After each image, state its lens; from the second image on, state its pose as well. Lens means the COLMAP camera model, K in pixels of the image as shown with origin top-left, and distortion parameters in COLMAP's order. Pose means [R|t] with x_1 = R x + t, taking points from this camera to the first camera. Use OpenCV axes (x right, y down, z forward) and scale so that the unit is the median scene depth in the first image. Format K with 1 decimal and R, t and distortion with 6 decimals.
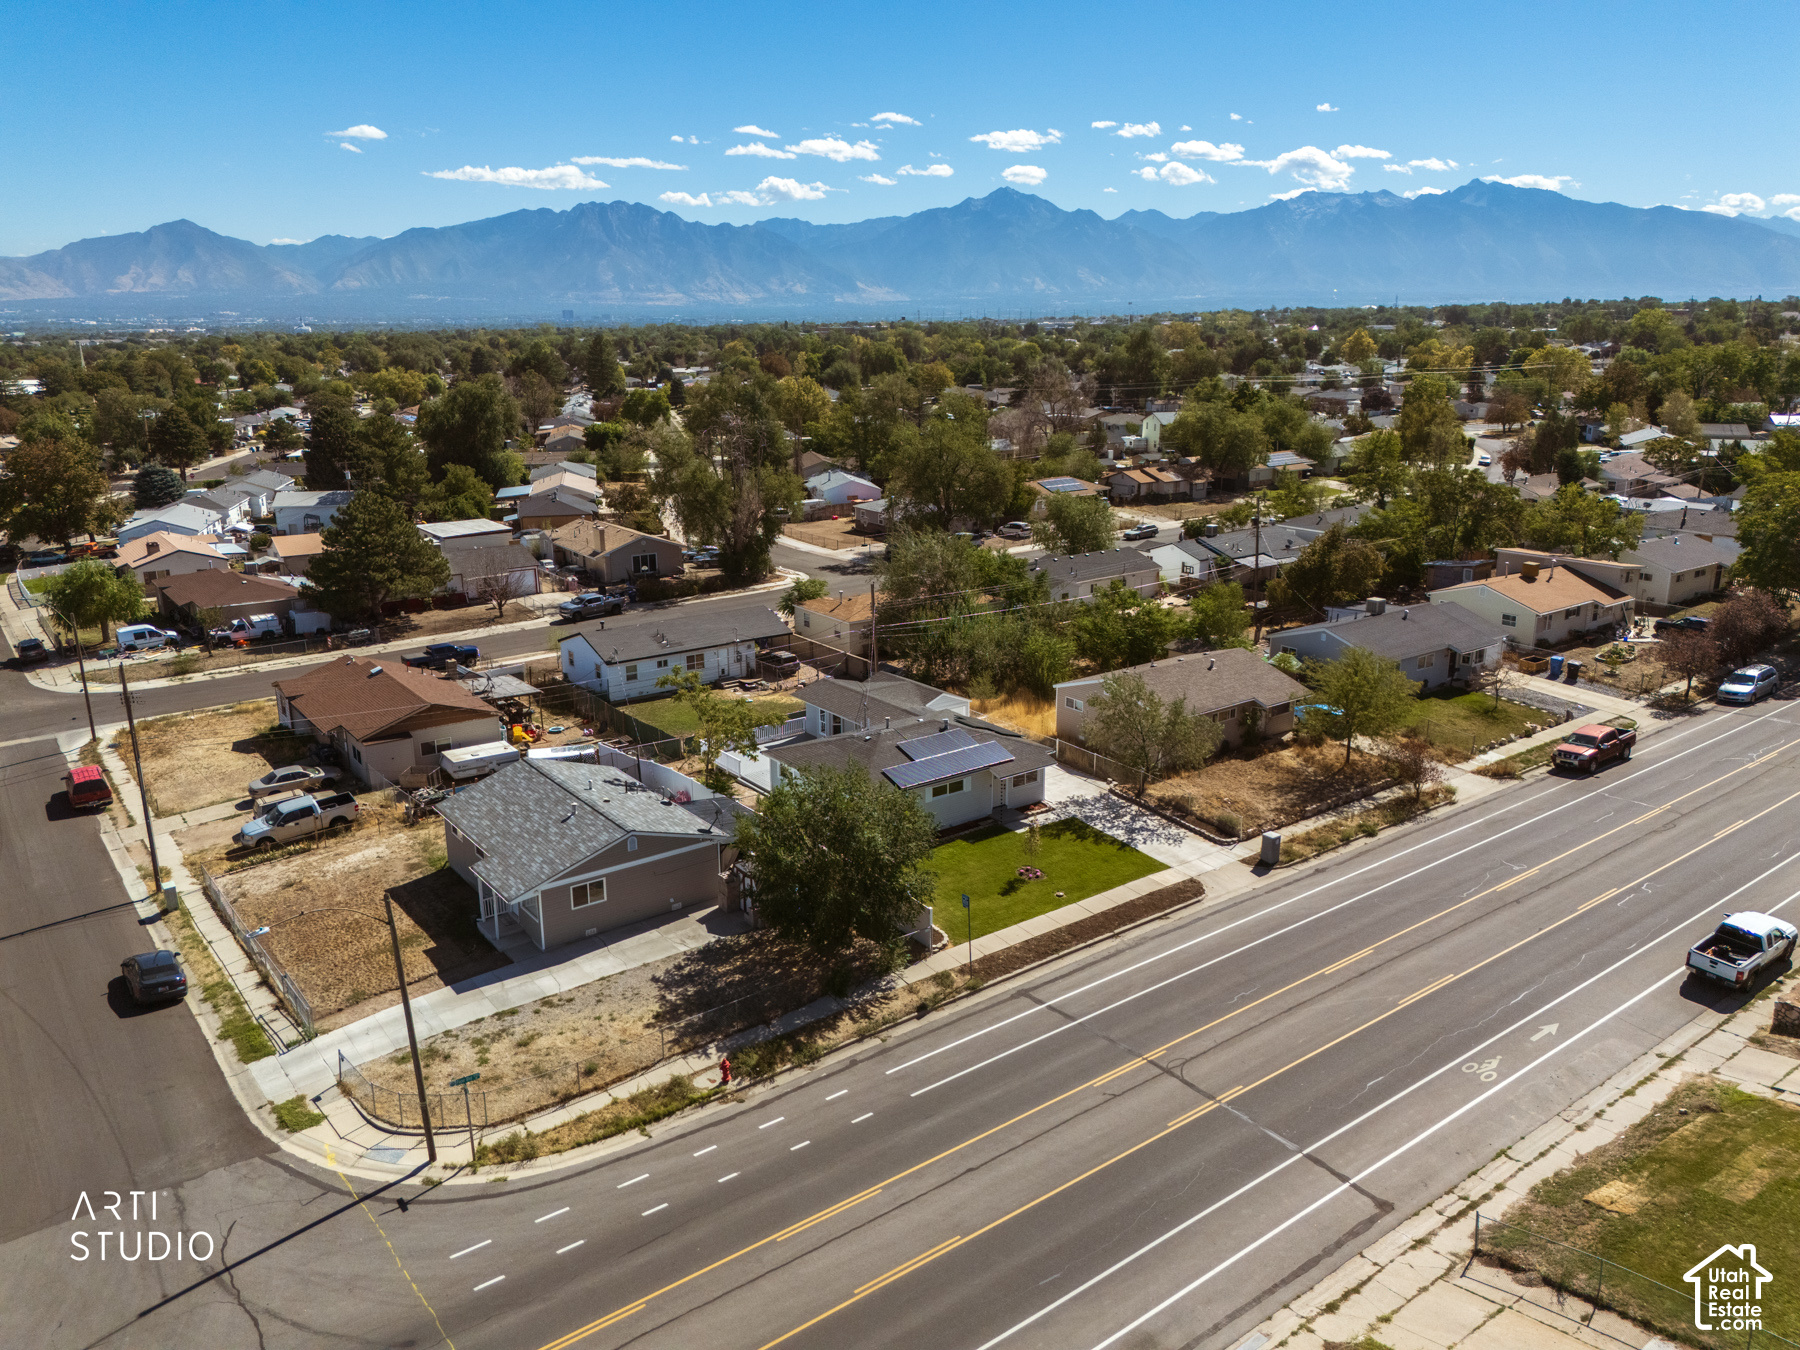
lens RADIAL K [[1327.8, 0, 905.6], [0, 1327.8, 667.6], [0, 0, 1]] dist [0.066651, -0.060322]
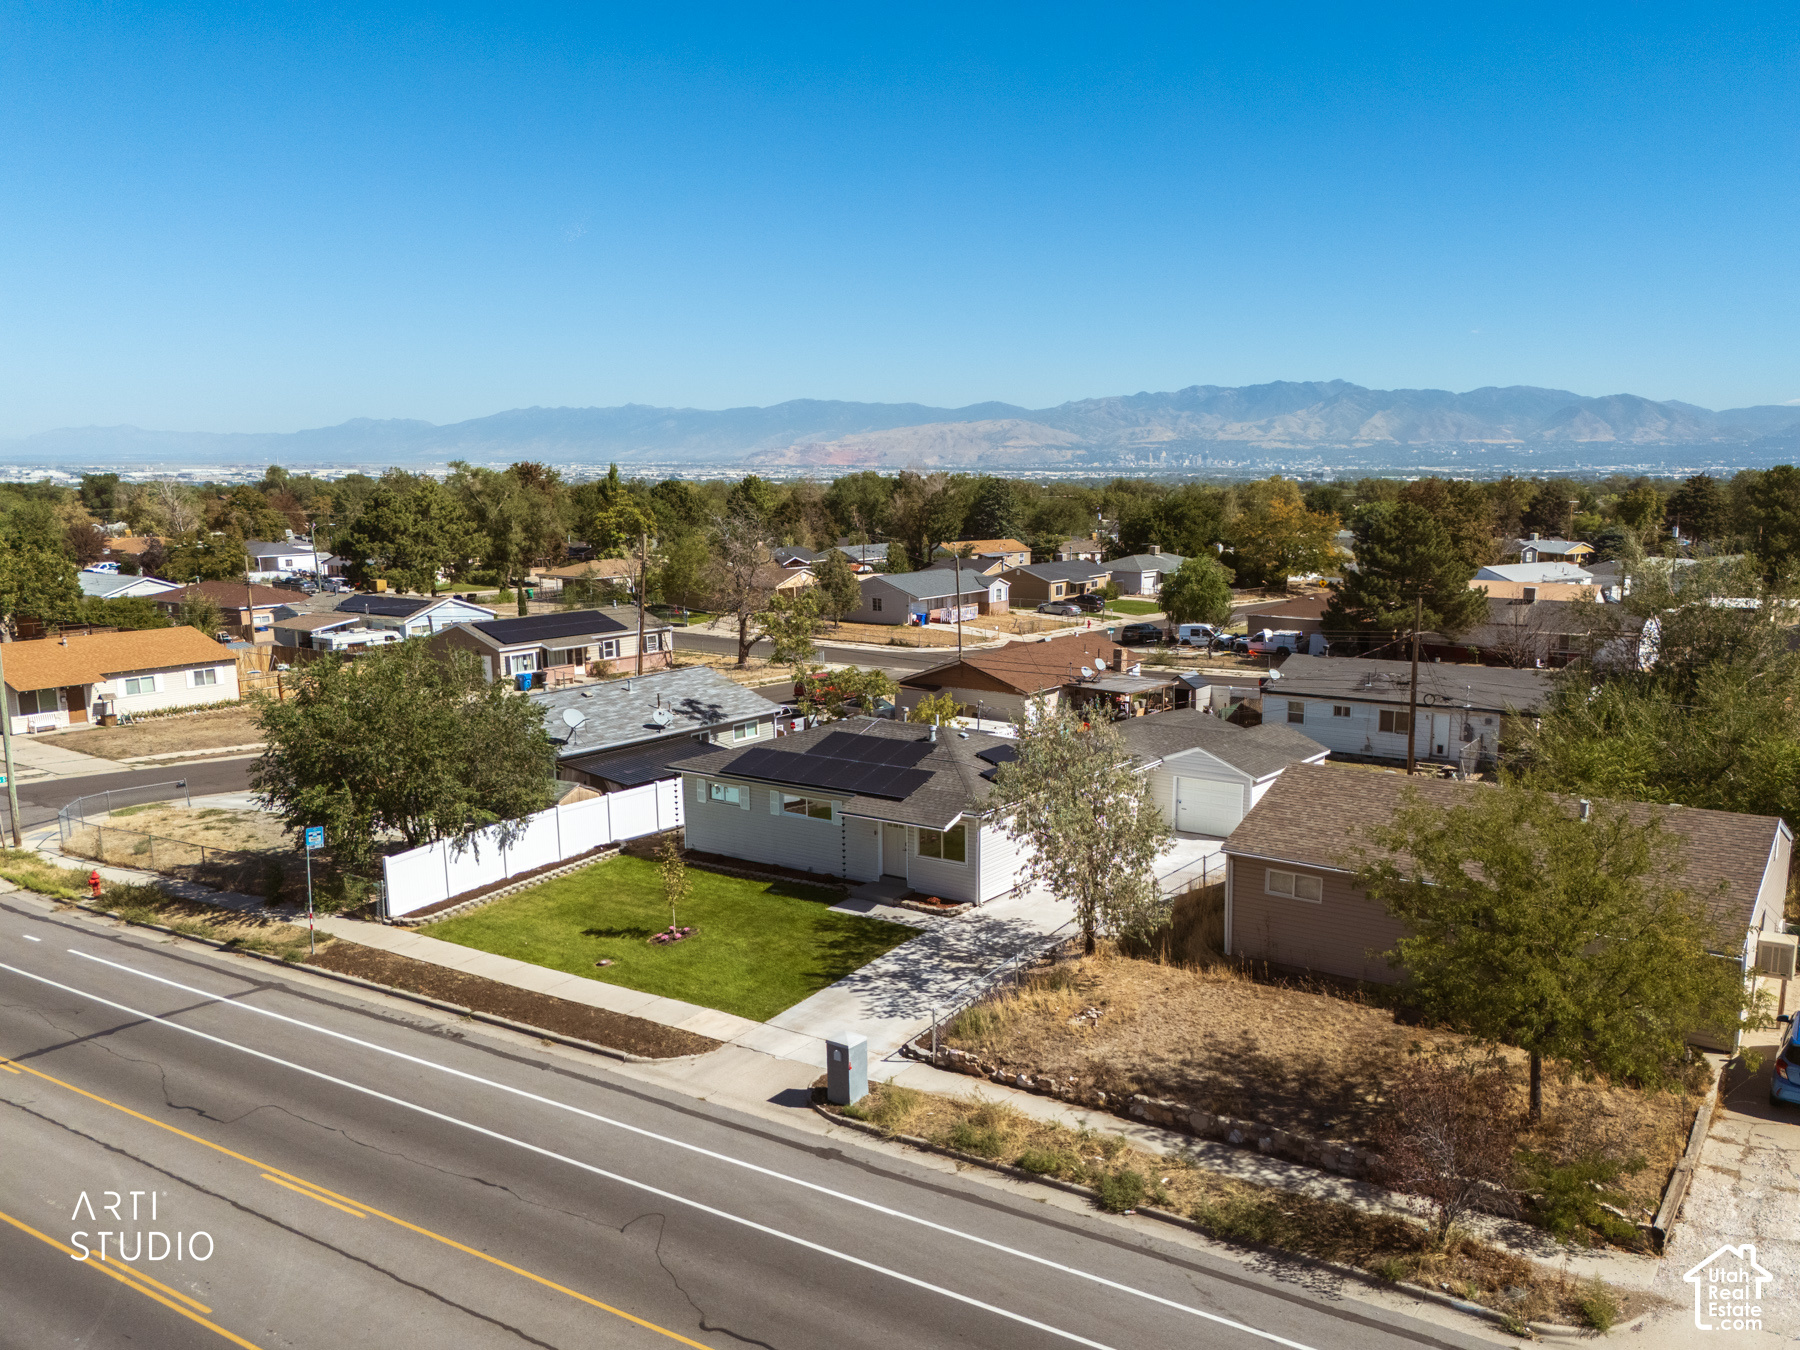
lens RADIAL K [[1474.5, 0, 1000.3], [0, 1474.5, 743.8], [0, 0, 1]] dist [0.053798, -0.032828]
pose [[0.344964, 0.181822, -0.920837, 0.724244], [-0.245526, 0.964379, 0.098440, -0.029160], [0.905934, 0.192131, 0.377318, 0.846005]]
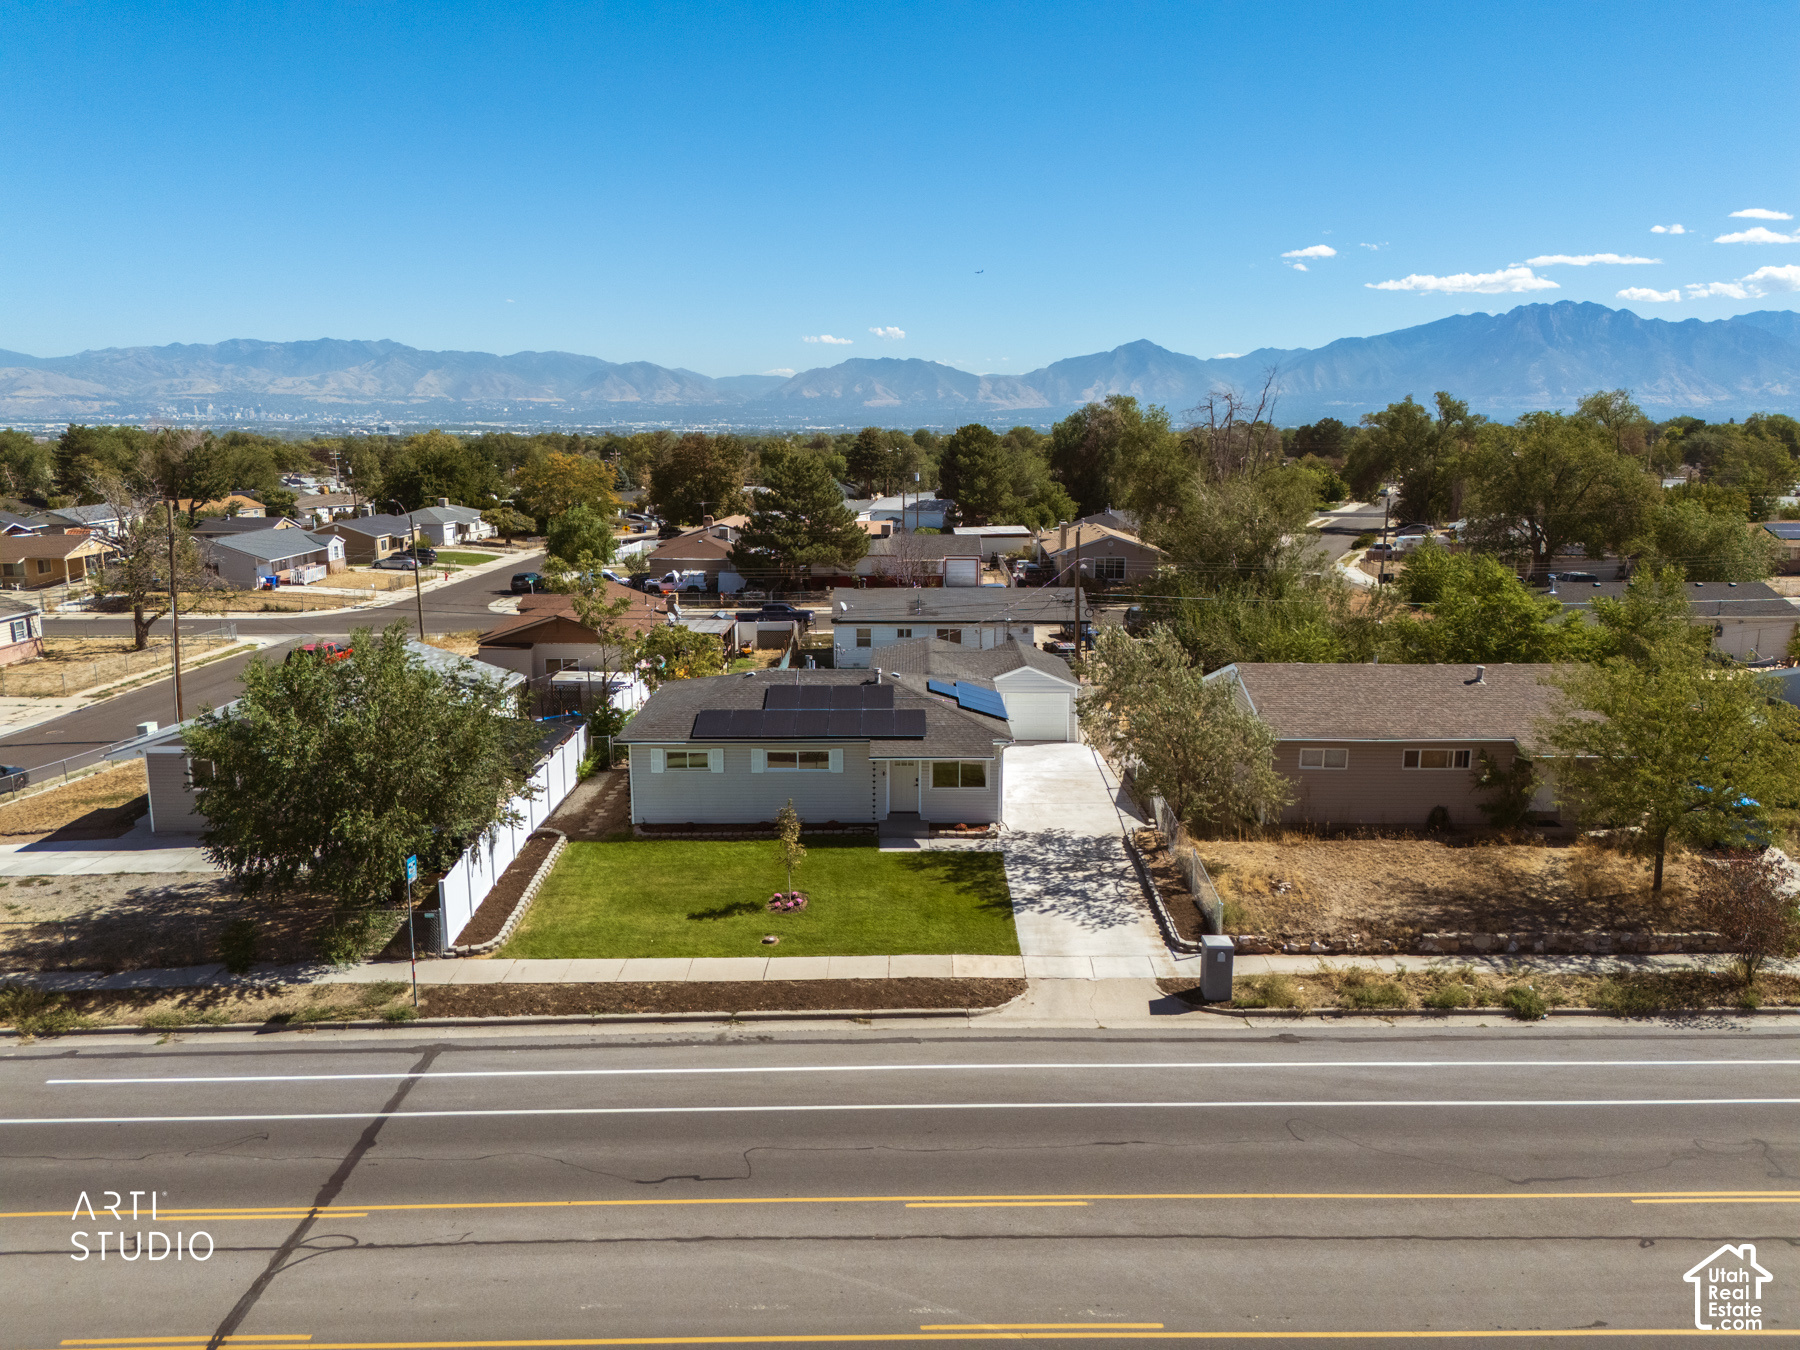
lens RADIAL K [[1327.8, 0, 904.9], [0, 1327.8, 672.4], [0, 0, 1]] dist [0.066651, -0.060322]
pose [[0.800700, 0.118627, -0.587202, 0.459109], [-0.160344, 0.986873, -0.019273, 0.055934], [0.577208, 0.109586, 0.809211, 0.529209]]
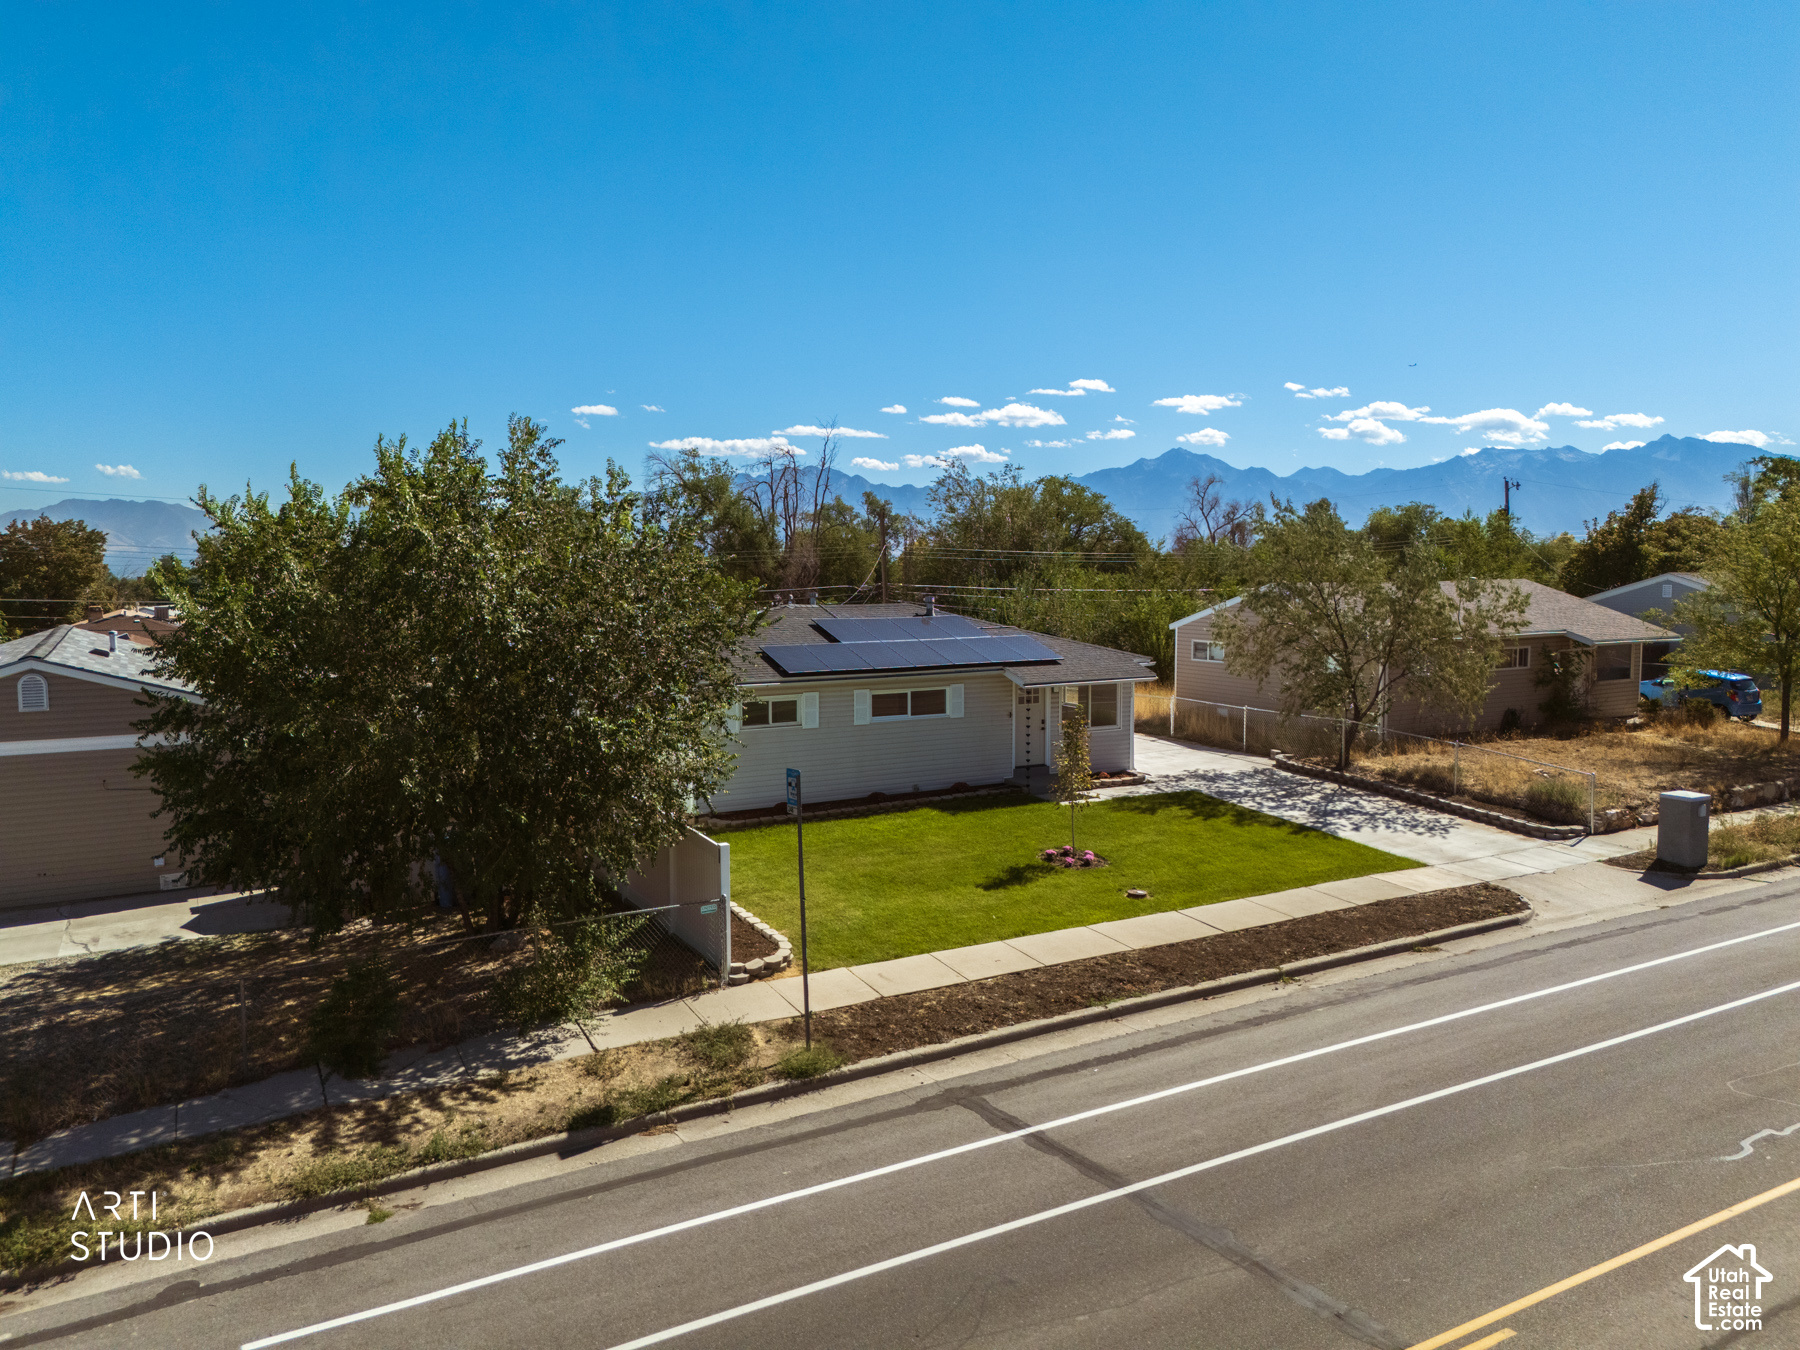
lens RADIAL K [[1327.8, 0, 910.5], [0, 1327.8, 672.7], [0, 0, 1]] dist [0.066651, -0.060322]
pose [[0.992027, 0.009804, -0.125644, 0.093426], [-0.032137, 0.983689, -0.176985, 0.168626], [0.121859, 0.179612, 0.976161, 0.569611]]
